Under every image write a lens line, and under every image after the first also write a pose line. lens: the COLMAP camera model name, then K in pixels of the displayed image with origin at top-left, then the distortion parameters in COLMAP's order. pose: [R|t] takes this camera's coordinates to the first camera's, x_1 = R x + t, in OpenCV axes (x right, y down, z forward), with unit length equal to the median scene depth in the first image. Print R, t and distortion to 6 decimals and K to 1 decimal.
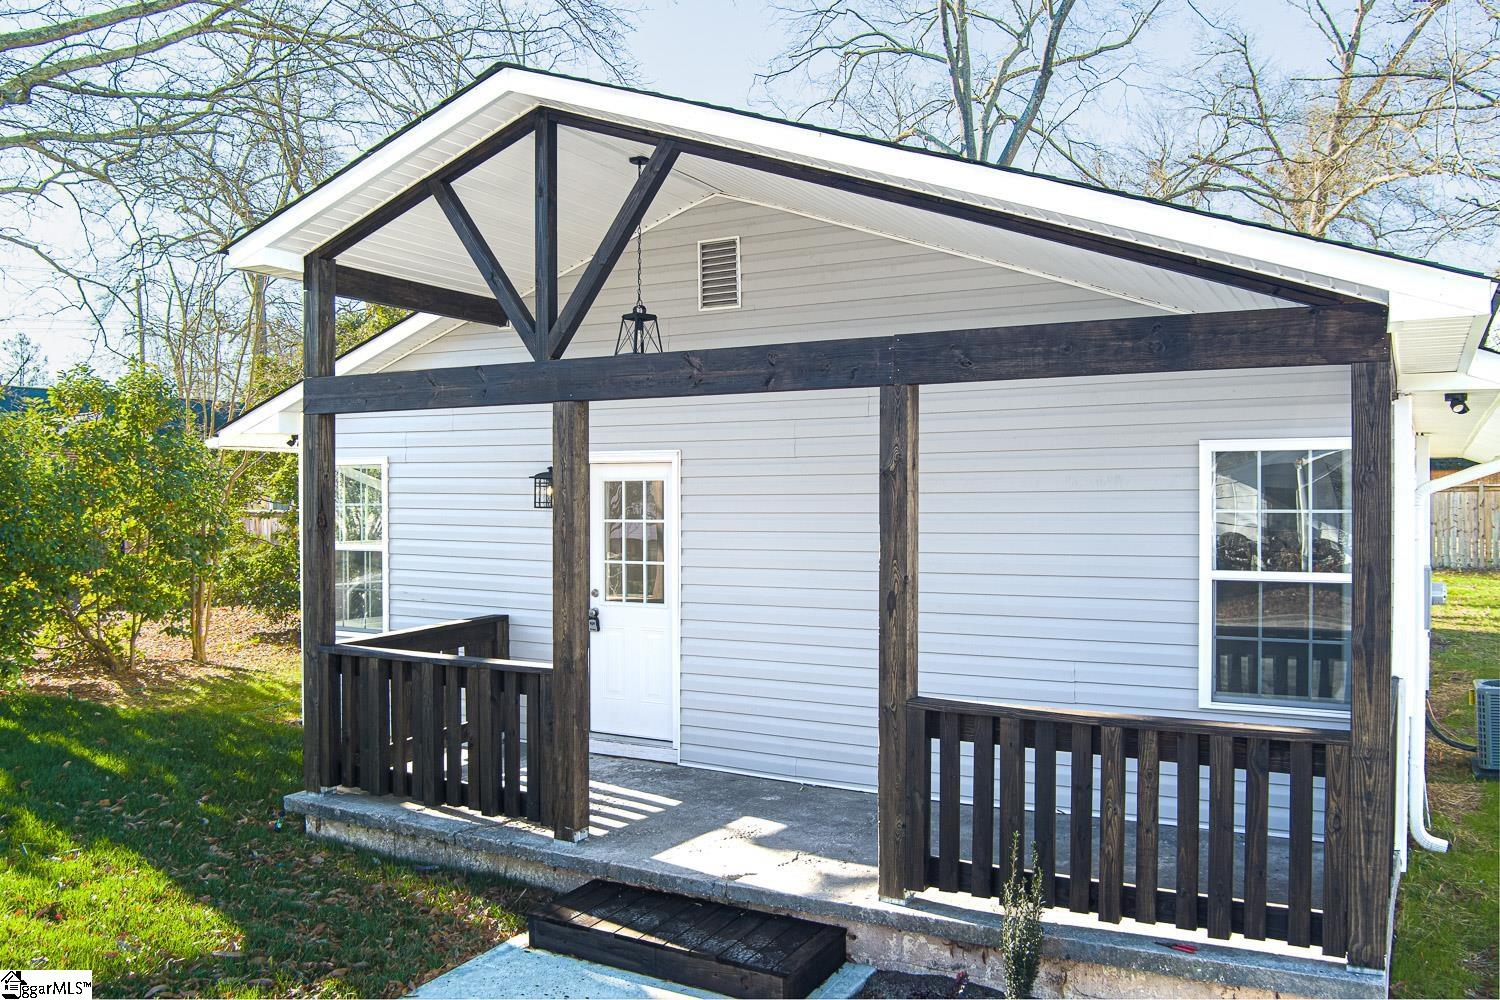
lens RADIAL K [[1213.5, 0, 750.0], [0, 1213.5, 500.0], [0, 0, 1]] dist [-0.070669, 0.005524]
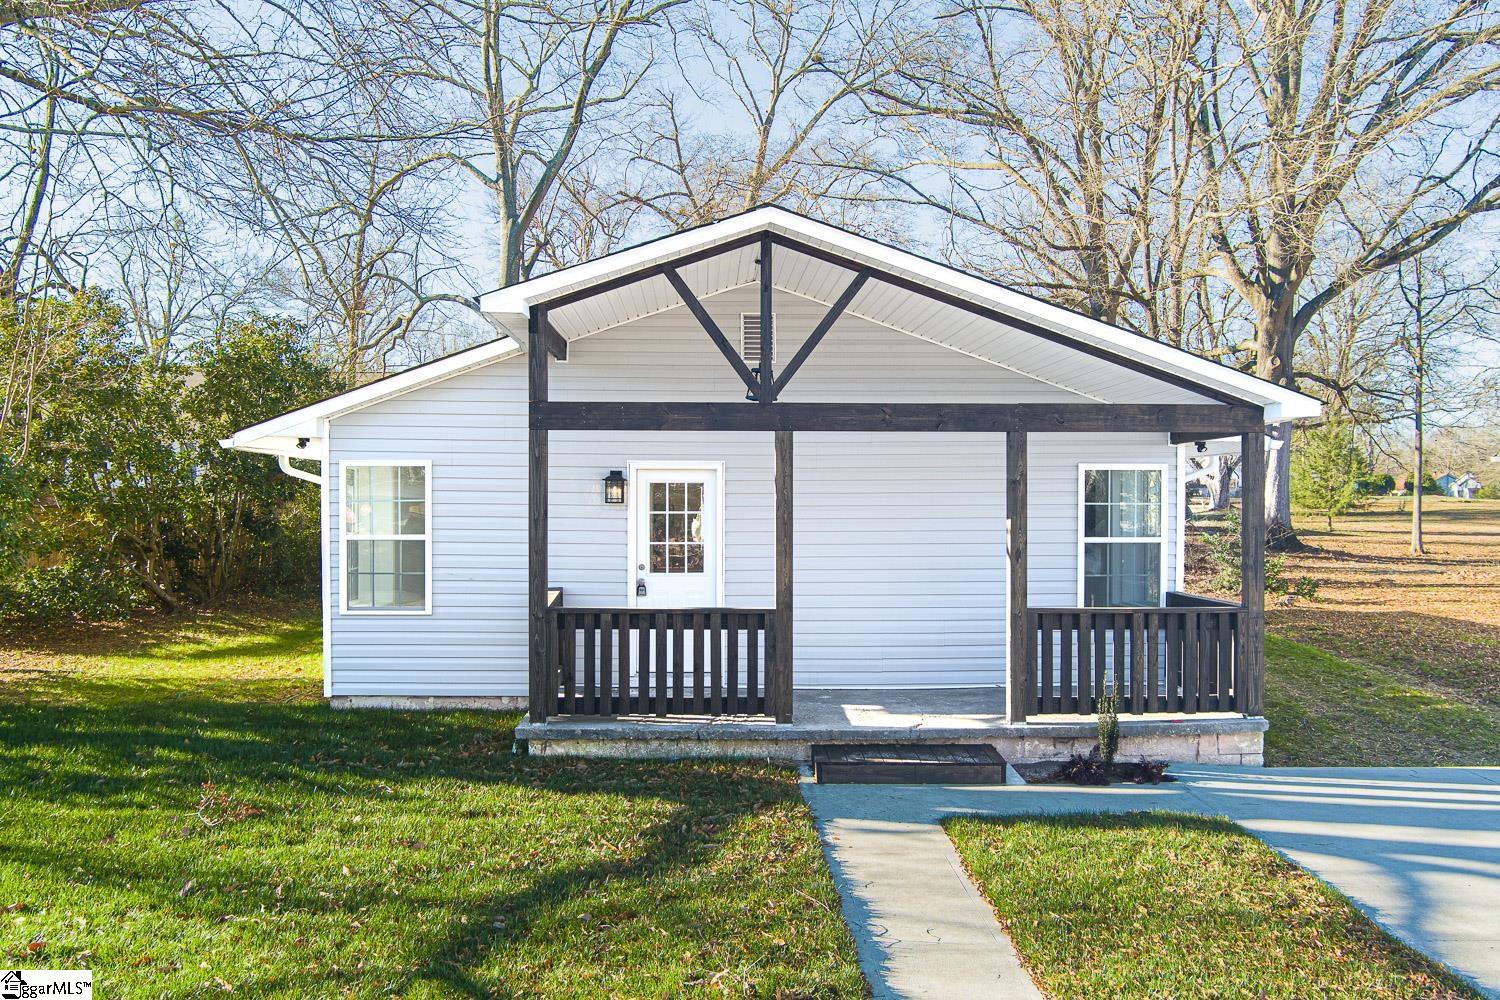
lens RADIAL K [[1213.5, 0, 750.0], [0, 1213.5, 500.0], [0, 0, 1]] dist [-0.070669, 0.005524]
pose [[0.856465, 0.001676, 0.516203, -0.876406], [-0.001466, 0.999999, -0.000816, 0.005352], [-0.516203, -0.000058, 0.856466, -0.241918]]
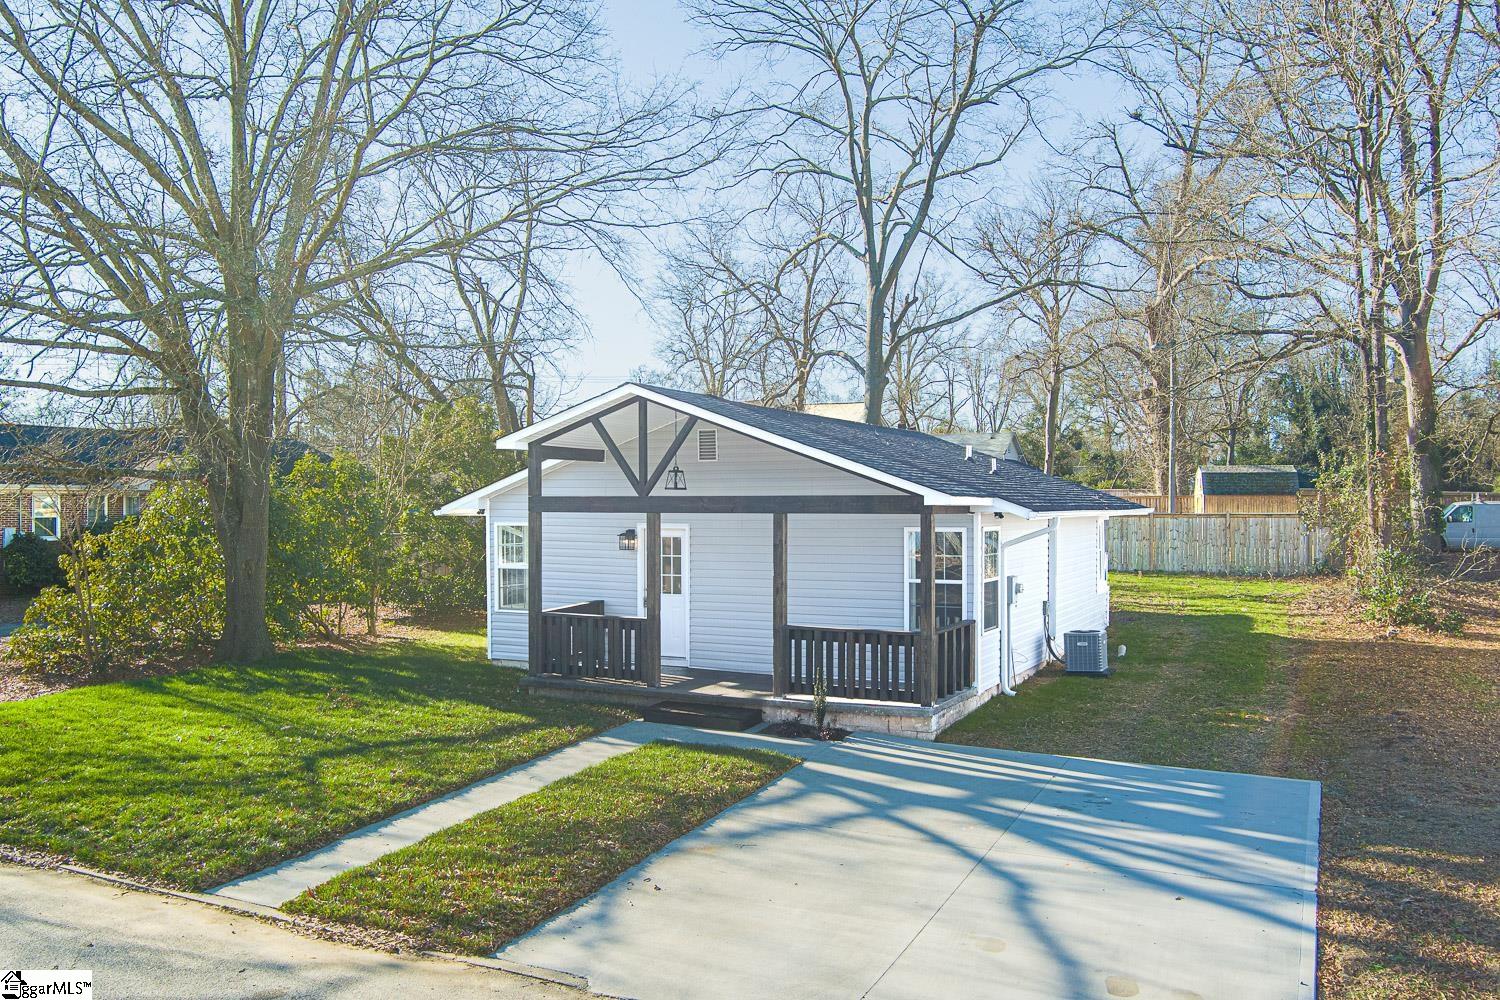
lens RADIAL K [[1213.5, 0, 750.0], [0, 1213.5, 500.0], [0, 0, 1]] dist [-0.070669, 0.005524]
pose [[0.998744, -0.000485, 0.050101, -0.067501], [0.000531, 0.999999, -0.000905, -0.095919], [-0.050101, 0.000931, 0.998744, -1.391811]]
